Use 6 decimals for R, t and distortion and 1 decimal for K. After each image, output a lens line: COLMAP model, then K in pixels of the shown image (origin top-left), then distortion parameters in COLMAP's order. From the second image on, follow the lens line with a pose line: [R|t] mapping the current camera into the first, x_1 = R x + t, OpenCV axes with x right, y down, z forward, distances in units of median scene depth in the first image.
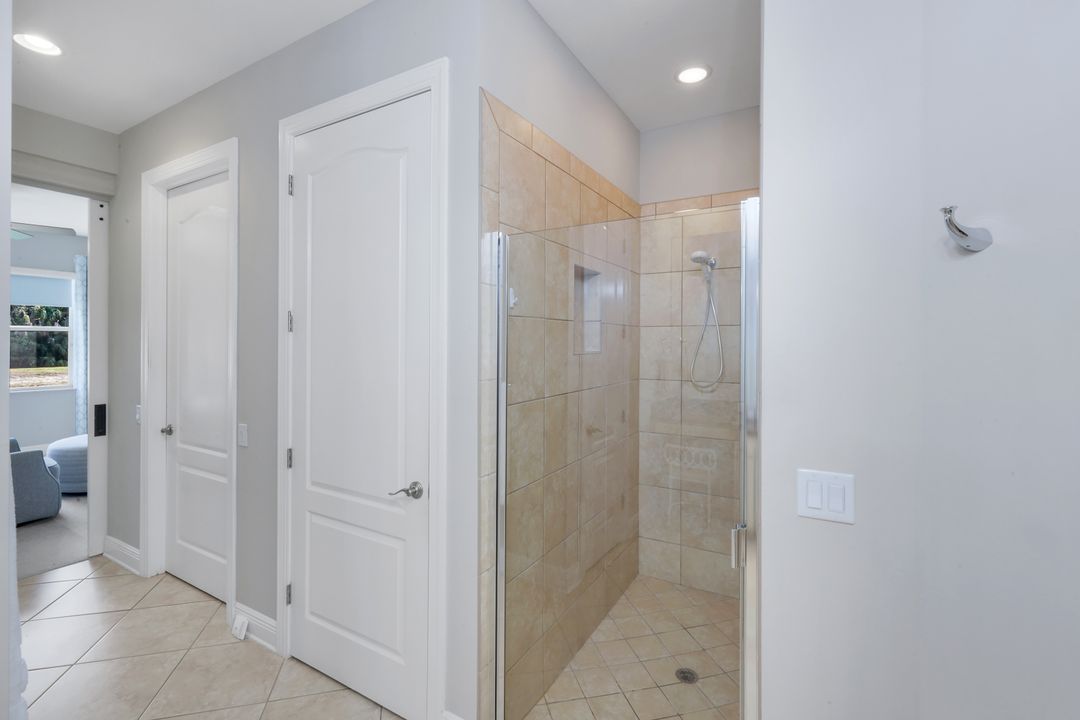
lens RADIAL K [[478.6, 0, 538.7], [0, 478.6, 344.5], [0, 0, 1]] dist [-0.000414, -0.000189]
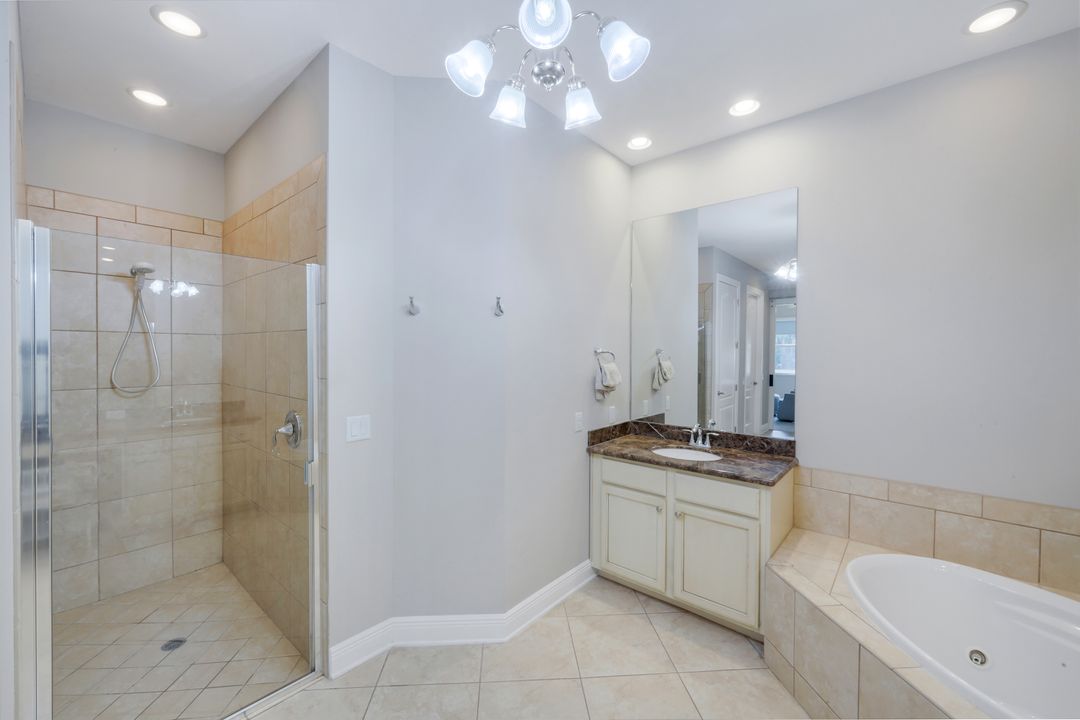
lens RADIAL K [[443.1, 0, 535.0], [0, 443.1, 352.6], [0, 0, 1]] dist [-0.013850, -0.000662]
pose [[0.182747, -0.003293, 0.983154, -0.469492], [-0.001793, 0.999992, 0.003682, -0.001587], [-0.983158, -0.002435, 0.182740, -0.021755]]
